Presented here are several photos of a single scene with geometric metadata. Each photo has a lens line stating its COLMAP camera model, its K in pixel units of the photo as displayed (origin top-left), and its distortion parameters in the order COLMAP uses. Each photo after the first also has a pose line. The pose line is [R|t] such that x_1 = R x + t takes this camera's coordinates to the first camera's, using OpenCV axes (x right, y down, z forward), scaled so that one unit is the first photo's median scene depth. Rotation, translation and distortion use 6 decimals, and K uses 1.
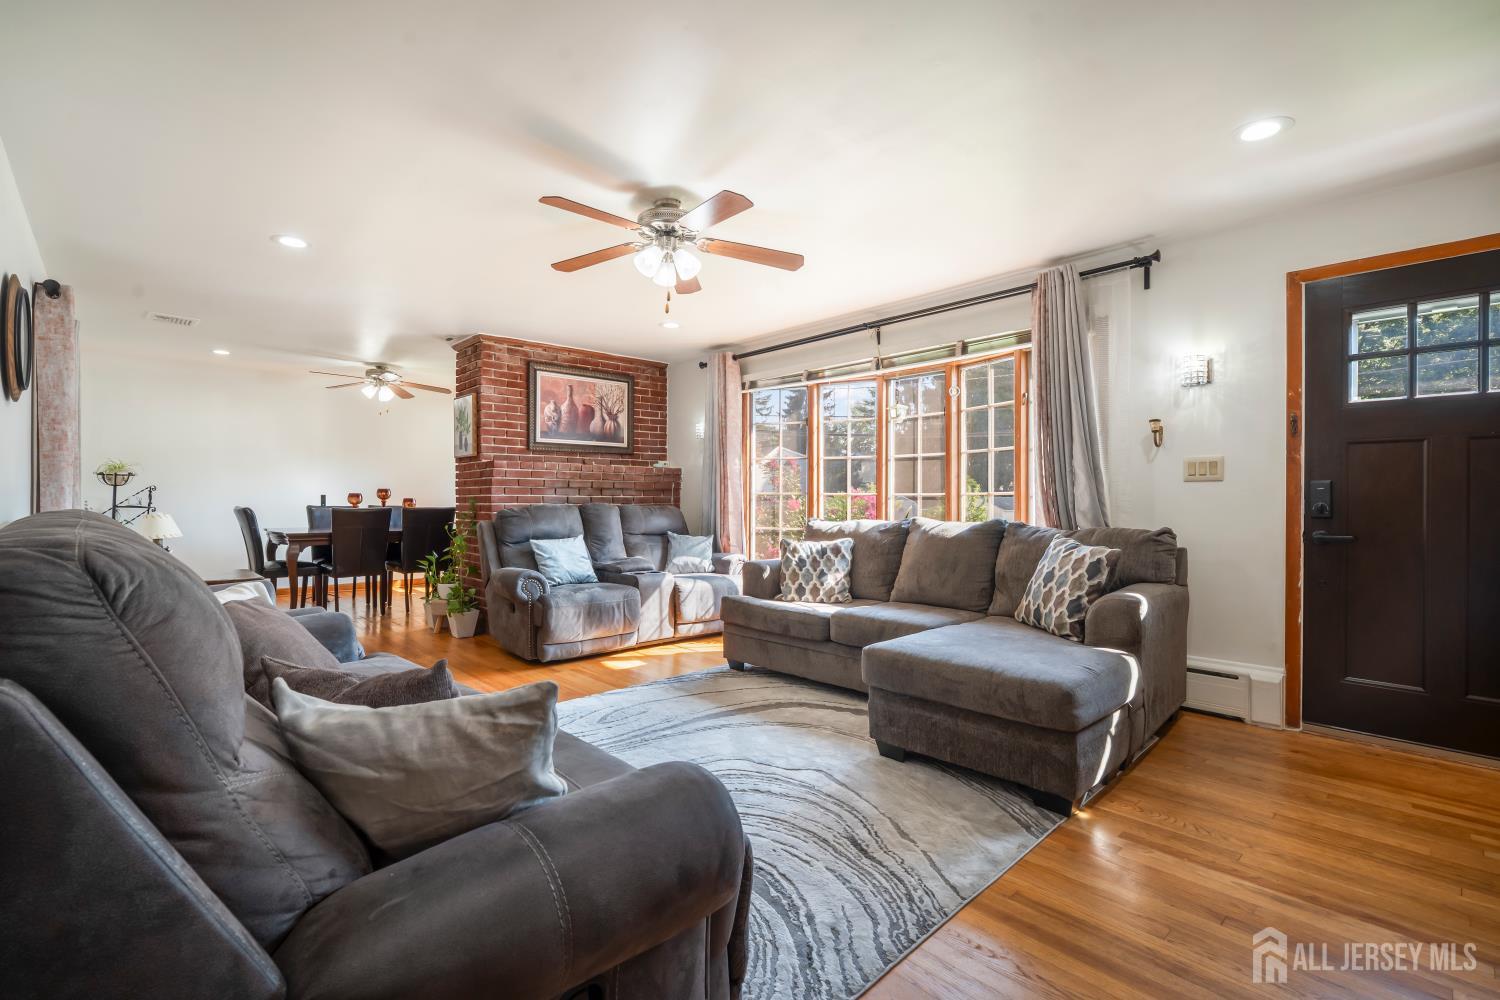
lens RADIAL K [[680.2, 0, 751.8], [0, 680.2, 505.8], [0, 0, 1]] dist [0.001324, 0.003823]
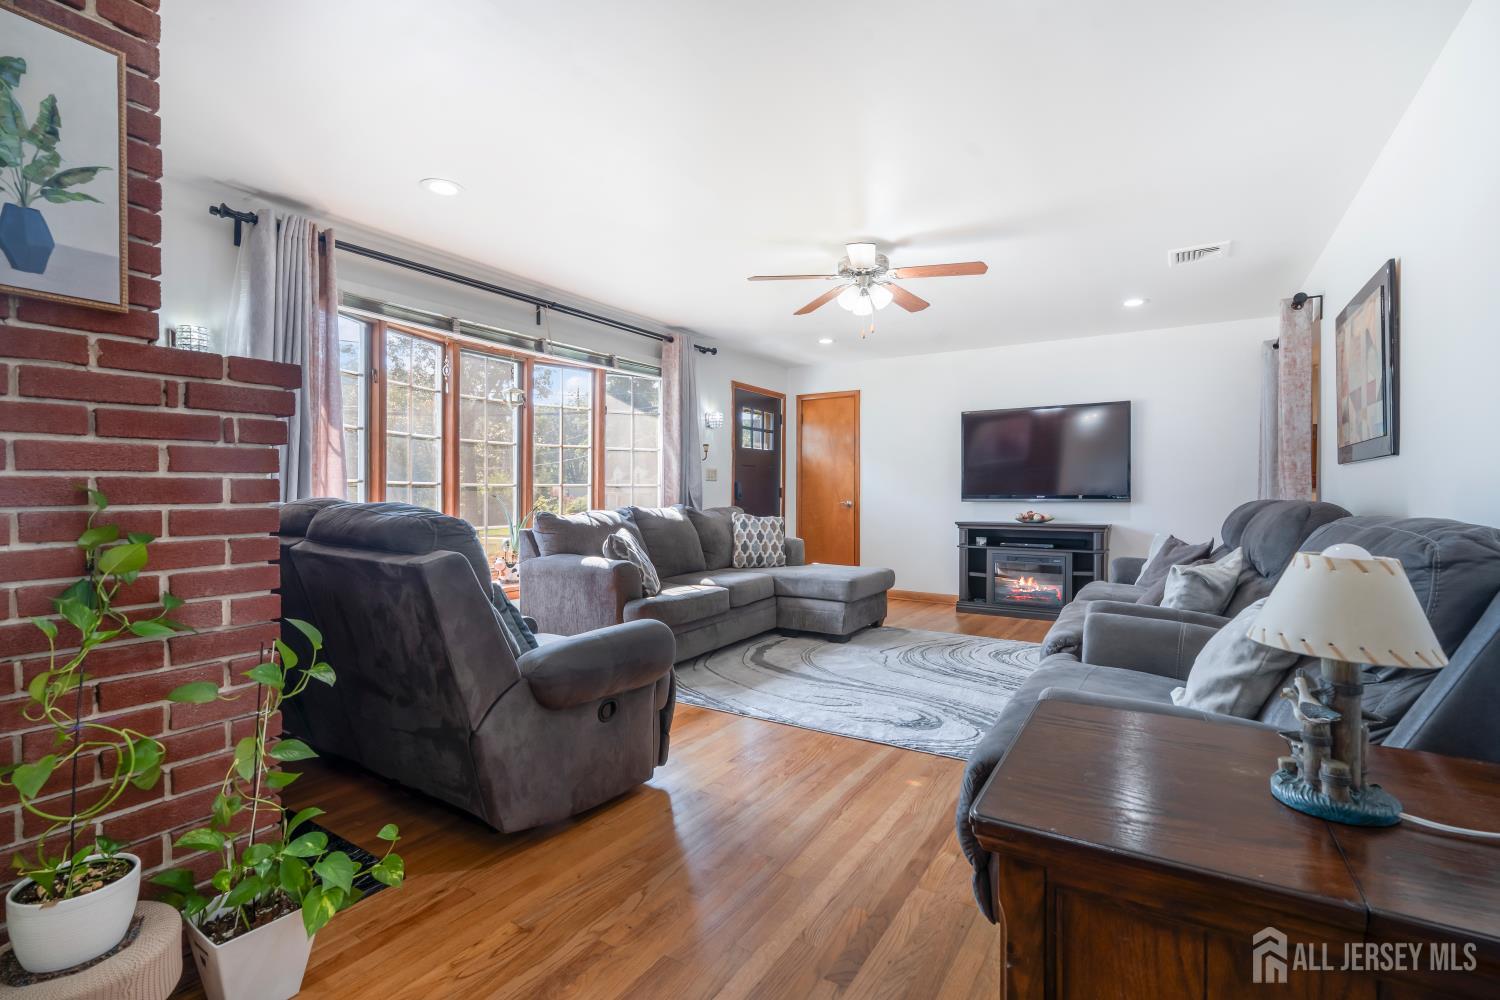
lens RADIAL K [[680.2, 0, 747.9], [0, 680.2, 491.3], [0, 0, 1]] dist [0.001324, 0.003823]
pose [[-0.253826, -0.006299, 0.967229, -0.280988], [-0.001697, 0.999980, 0.006067, -0.004203], [-0.967248, -0.000101, -0.253832, 0.337319]]
